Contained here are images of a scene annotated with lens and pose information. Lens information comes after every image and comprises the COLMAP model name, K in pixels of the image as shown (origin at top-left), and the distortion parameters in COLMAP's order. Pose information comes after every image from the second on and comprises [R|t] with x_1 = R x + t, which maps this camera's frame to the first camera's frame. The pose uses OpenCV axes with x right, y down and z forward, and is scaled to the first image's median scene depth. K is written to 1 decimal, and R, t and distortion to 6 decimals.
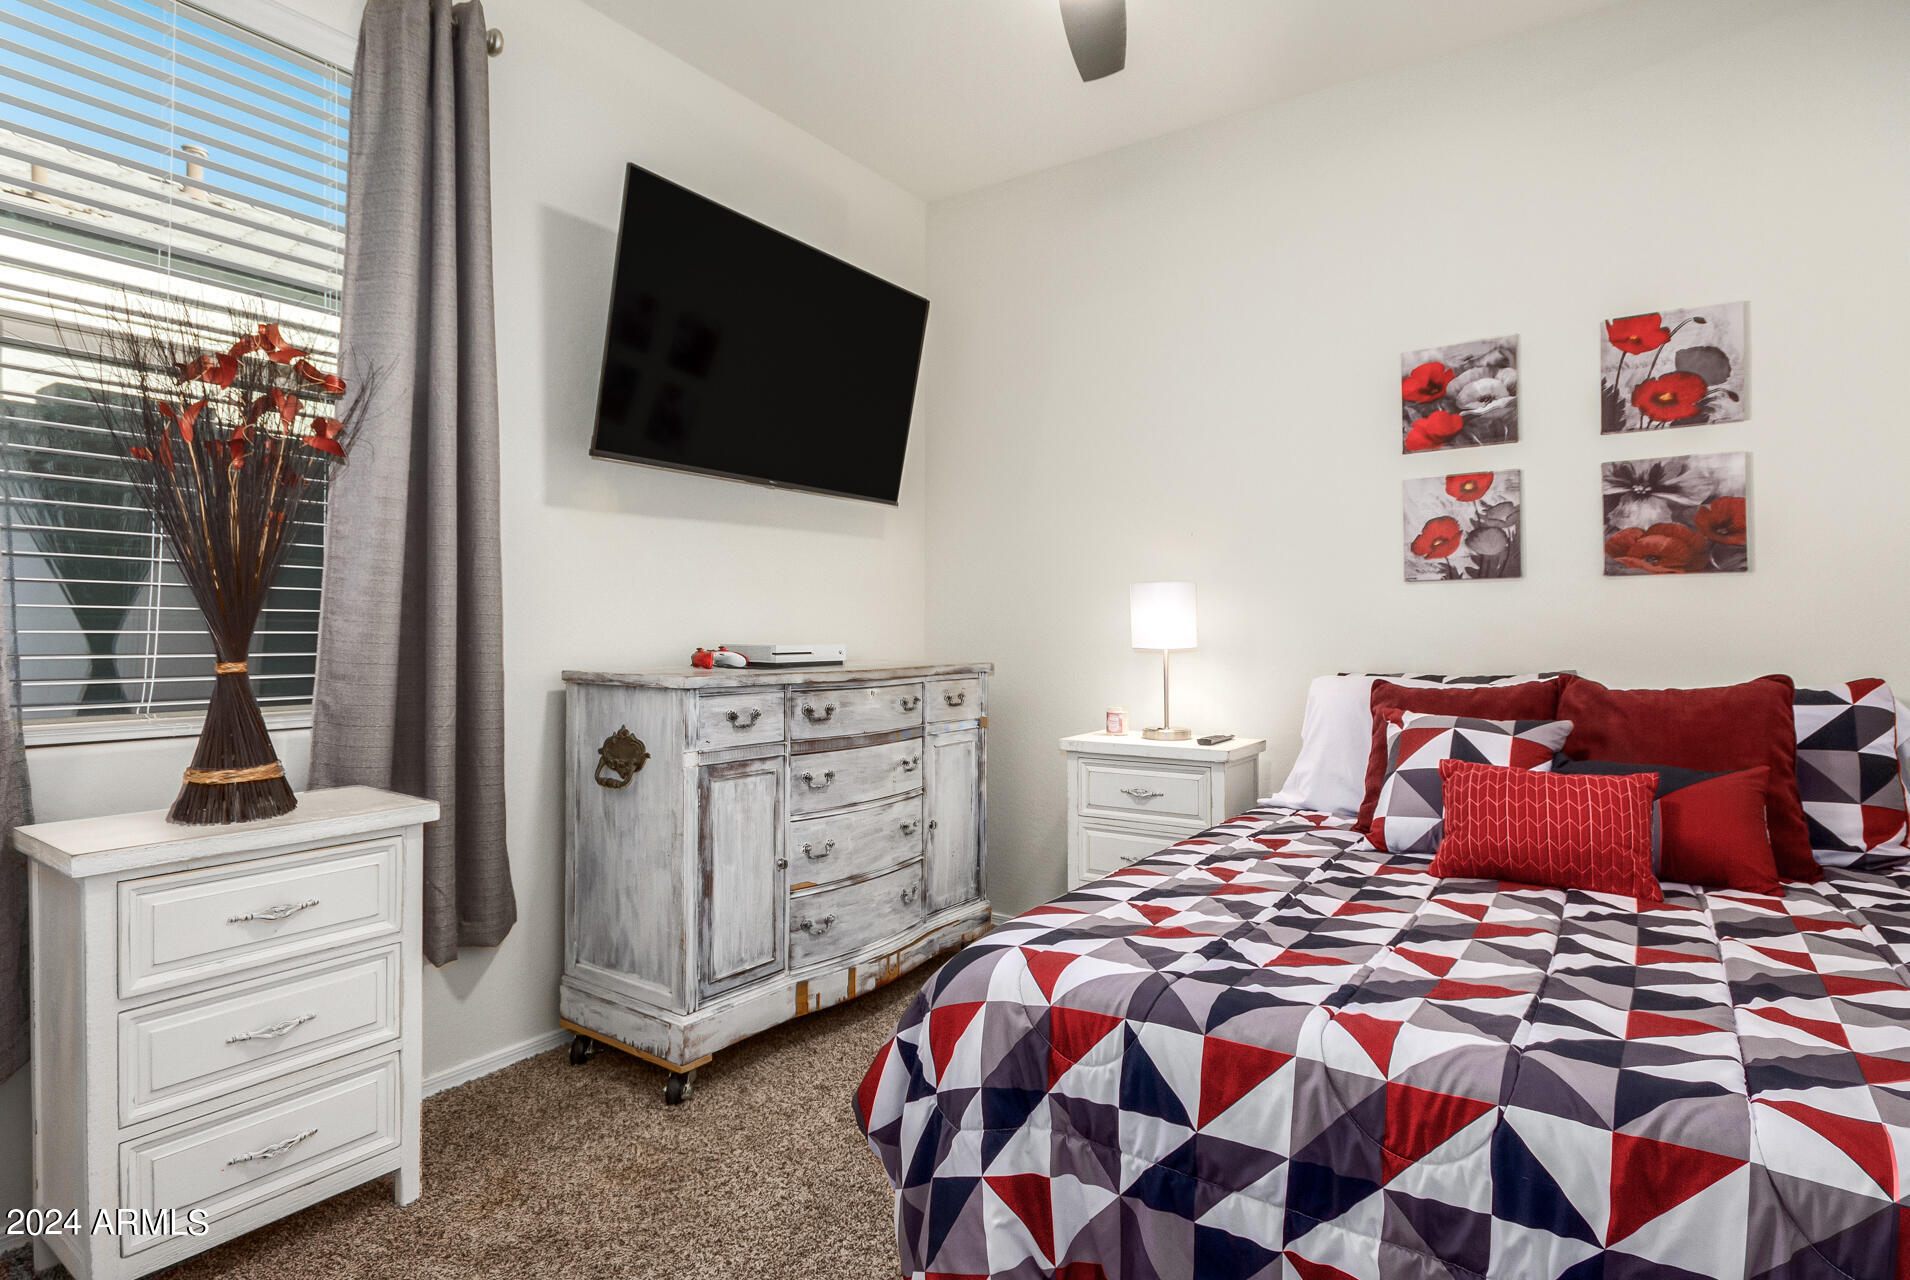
lens RADIAL K [[938.0, 0, 955.0], [0, 938.0, 640.0], [0, 0, 1]] dist [-0.003049, -0.000262]
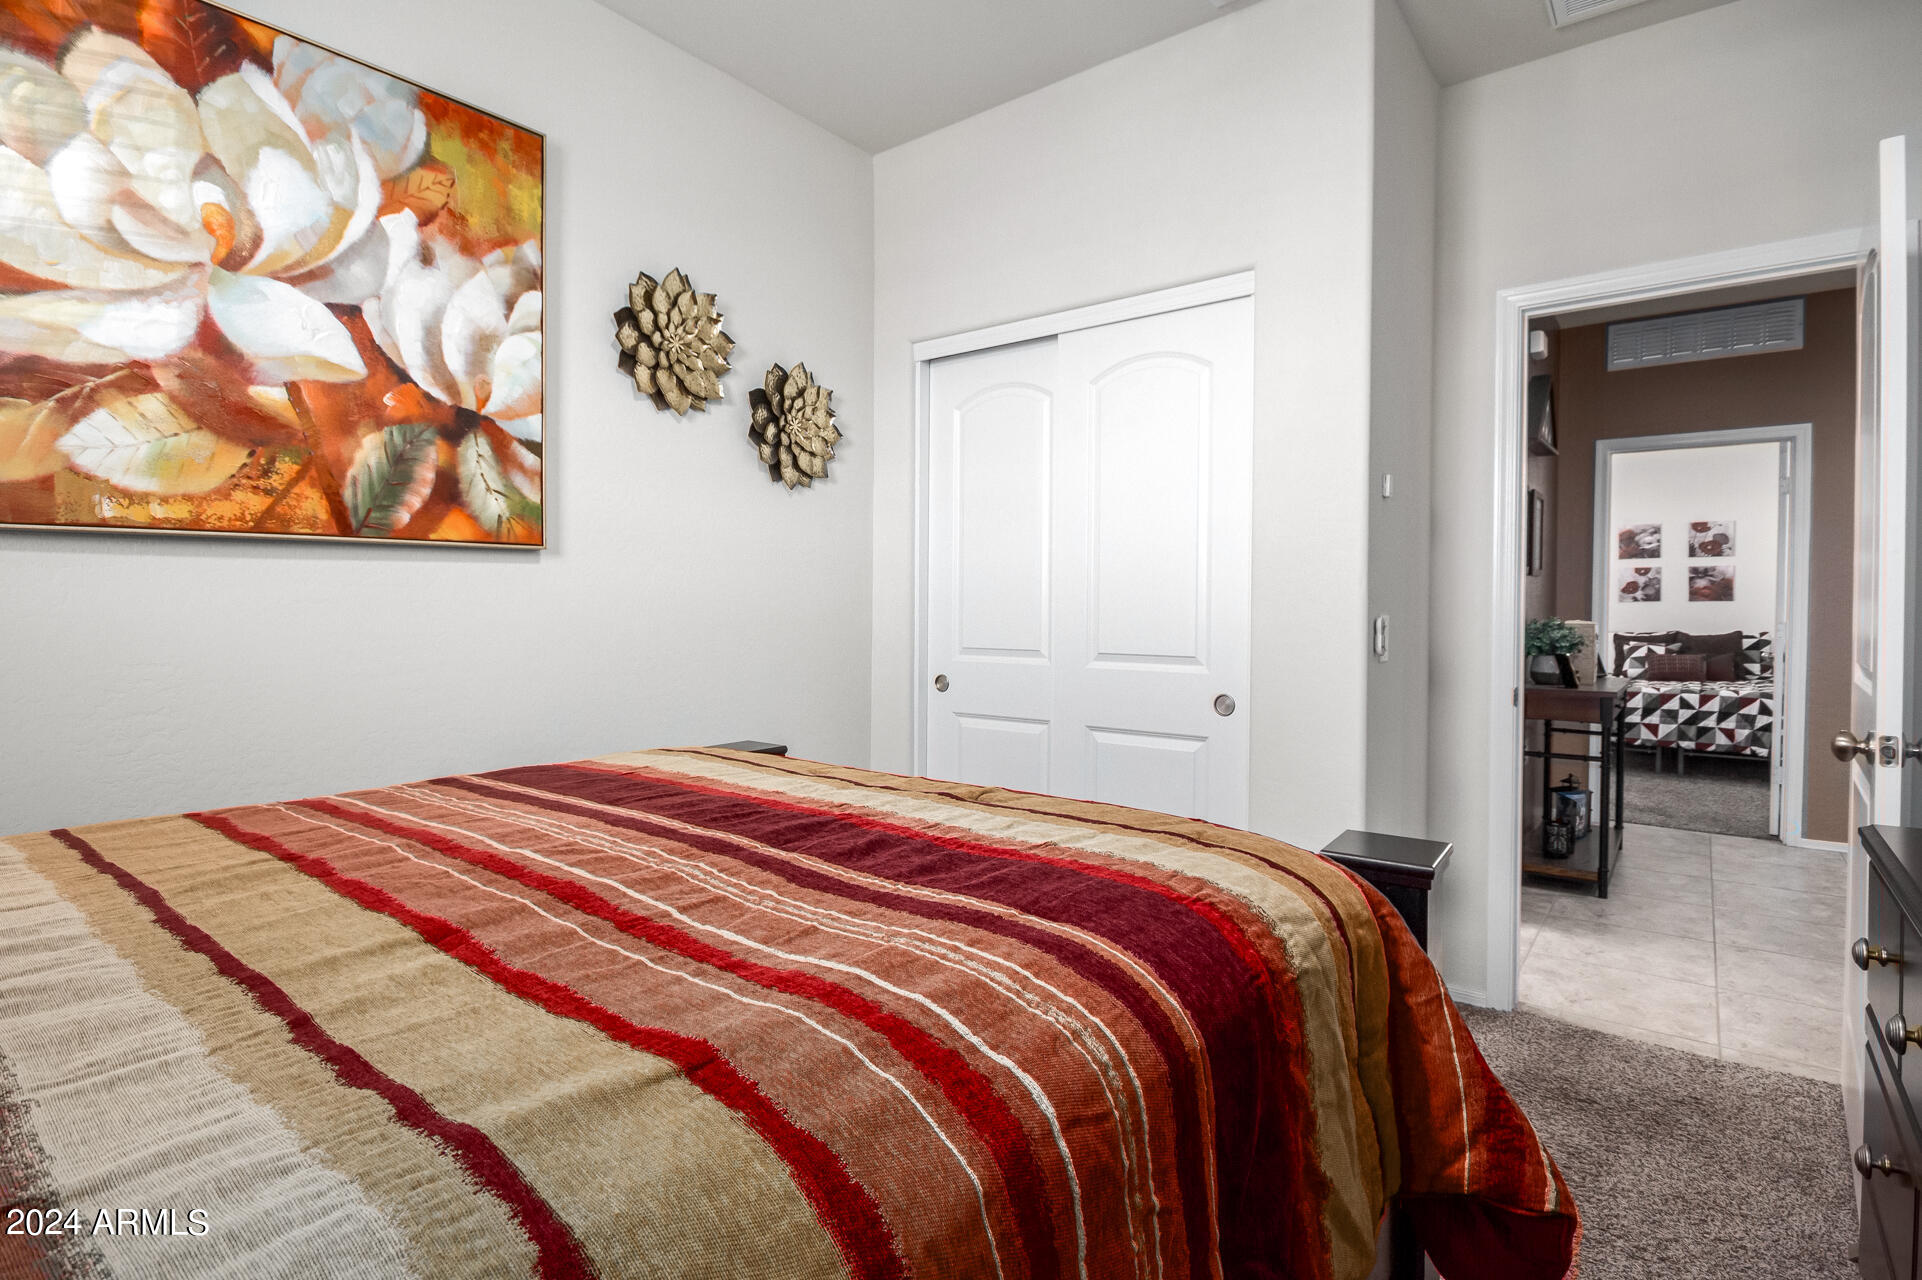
lens RADIAL K [[912.6, 0, 957.1], [0, 912.6, 629.3], [0, 0, 1]] dist [0.014501, -0.010353]
pose [[0.999344, 0.008395, -0.035243, -1.761612], [-0.008049, 0.999918, 0.009965, 0.016242], [0.035323, -0.009675, 0.999329, -2.311476]]
